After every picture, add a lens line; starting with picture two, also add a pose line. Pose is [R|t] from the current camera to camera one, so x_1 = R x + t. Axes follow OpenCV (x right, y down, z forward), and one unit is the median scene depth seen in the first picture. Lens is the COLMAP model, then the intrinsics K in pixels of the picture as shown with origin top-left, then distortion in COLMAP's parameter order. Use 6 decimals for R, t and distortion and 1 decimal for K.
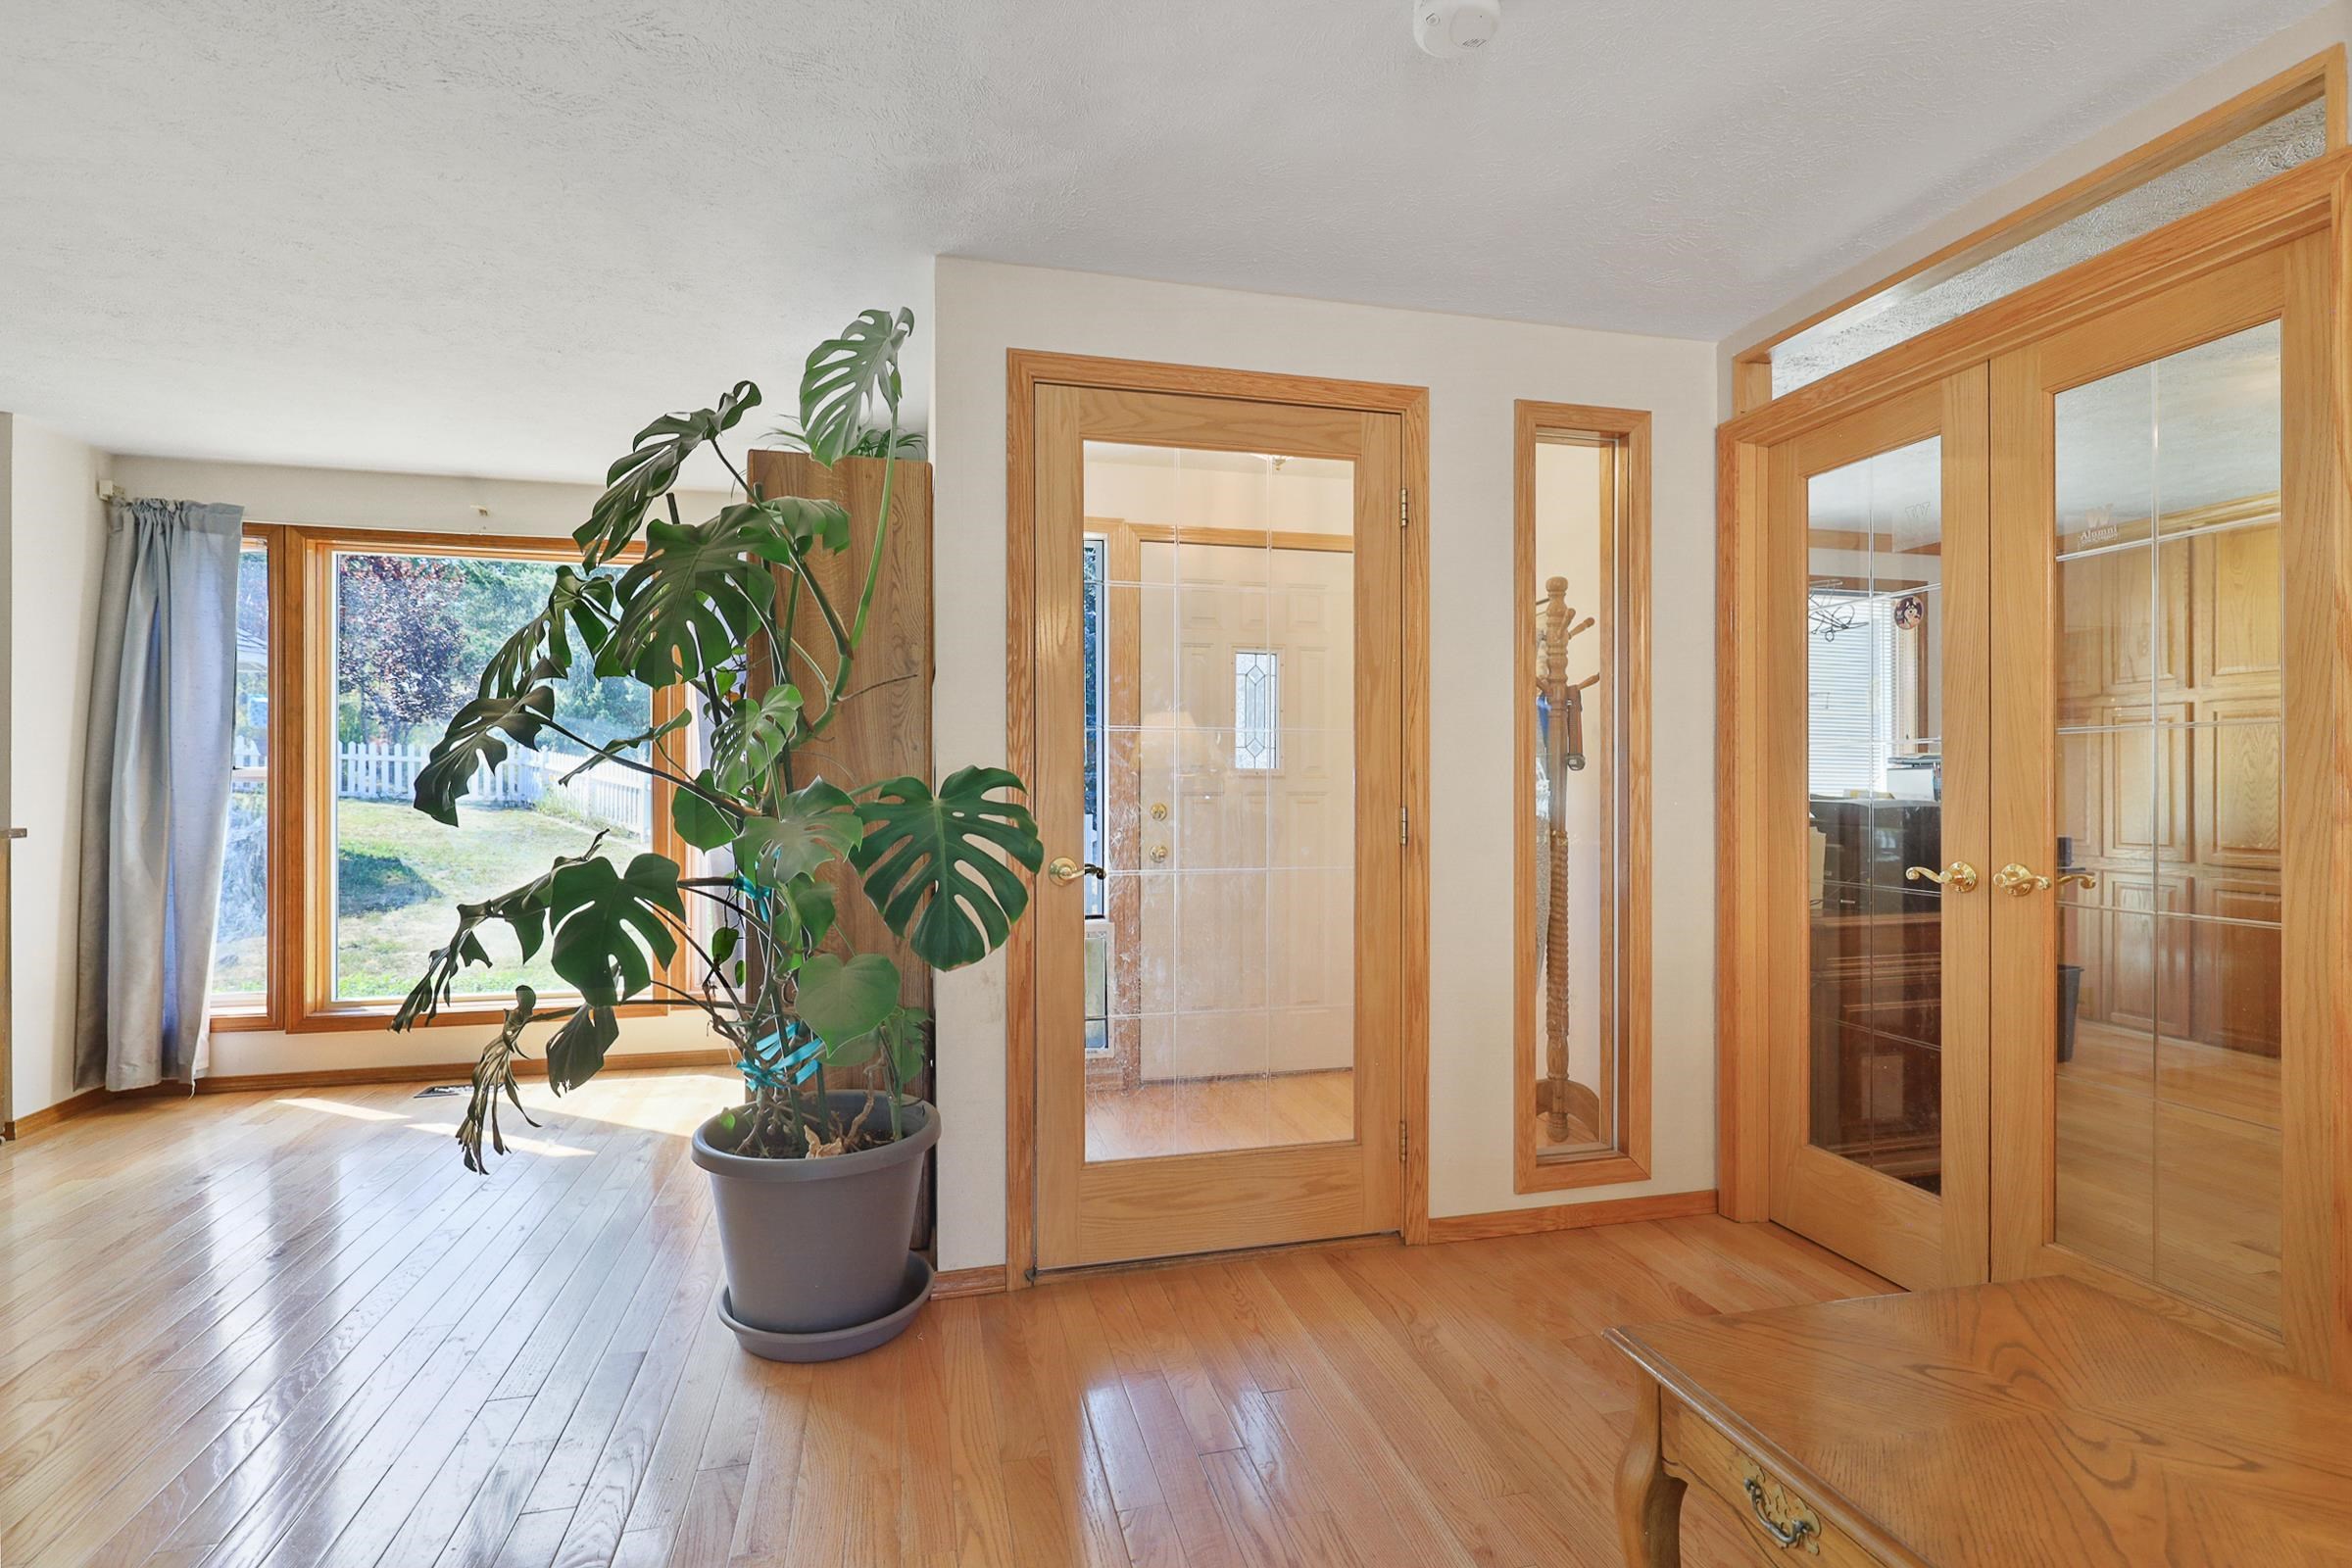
lens RADIAL K [[1087.2, 0, 1173.7], [0, 1087.2, 782.8], [0, 0, 1]] dist [-0.002215, -0.000048]
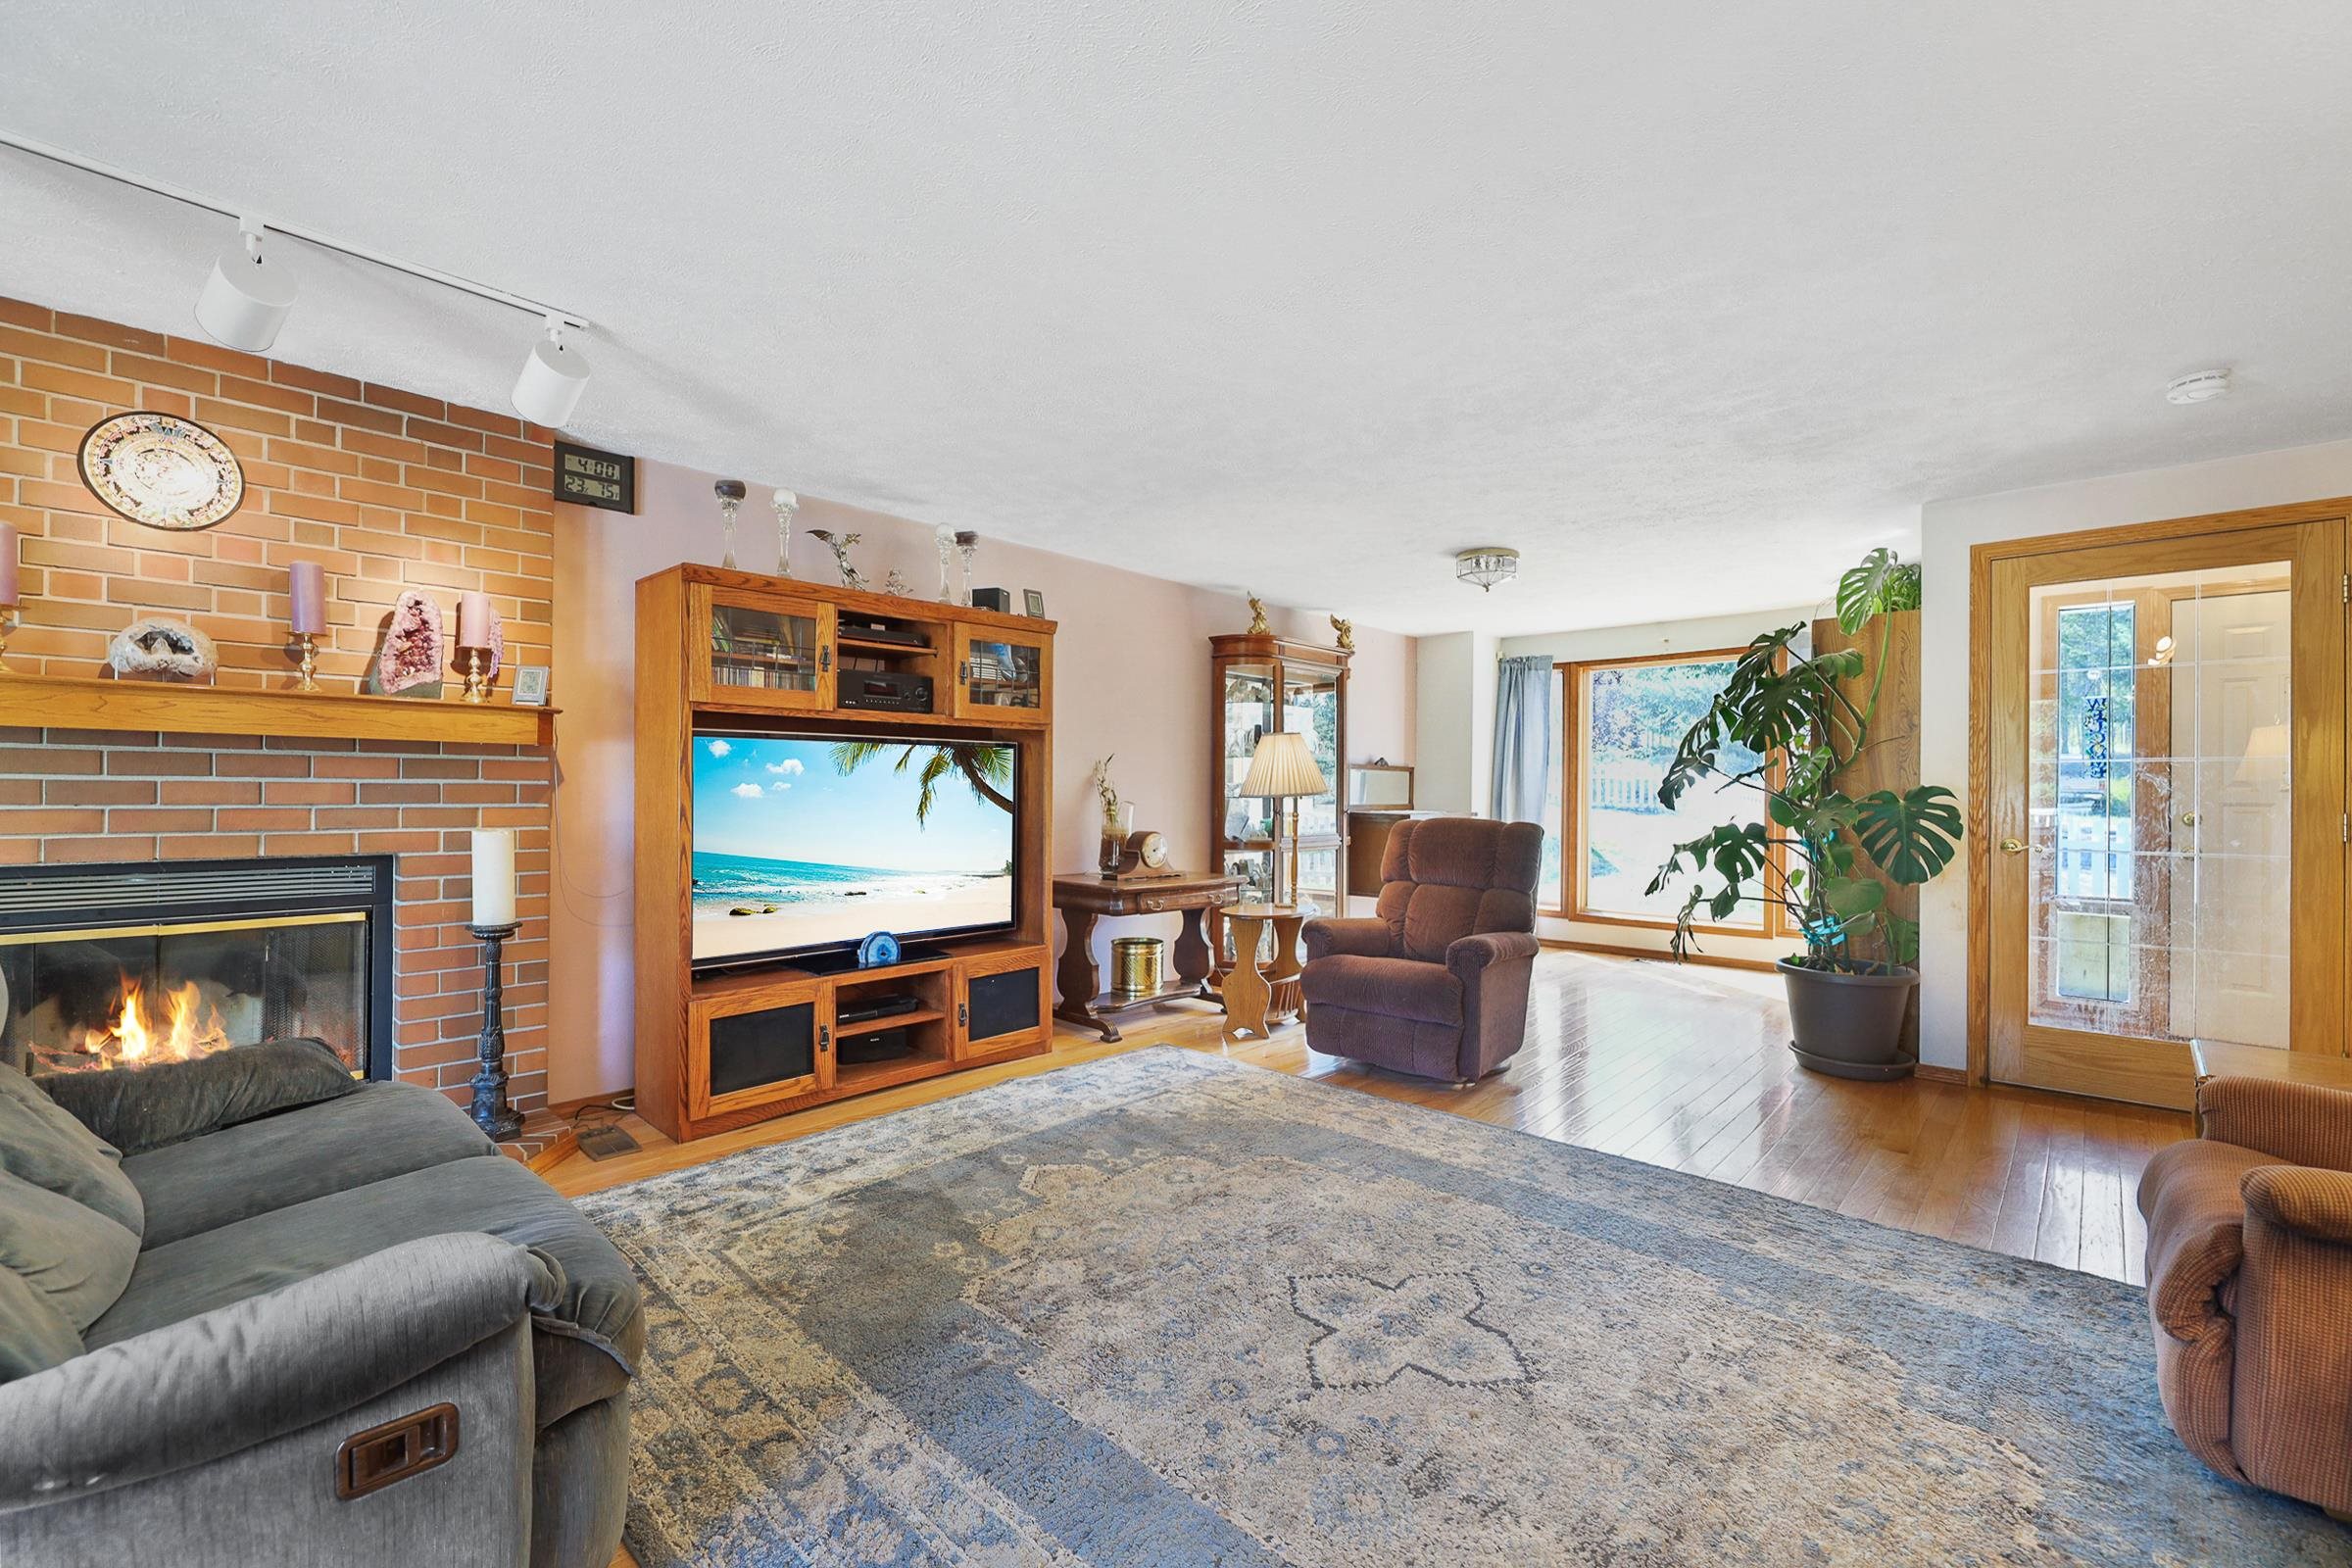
lens RADIAL K [[985.8, 0, 1181.8], [0, 985.8, 799.4], [0, 0, 1]] dist [-0.004368, -0.000573]
pose [[0.547046, 0.008608, -0.837058, 0.515617], [-0.003083, 0.999961, 0.008269, -0.000442], [0.837097, -0.001943, 0.547051, -0.998263]]
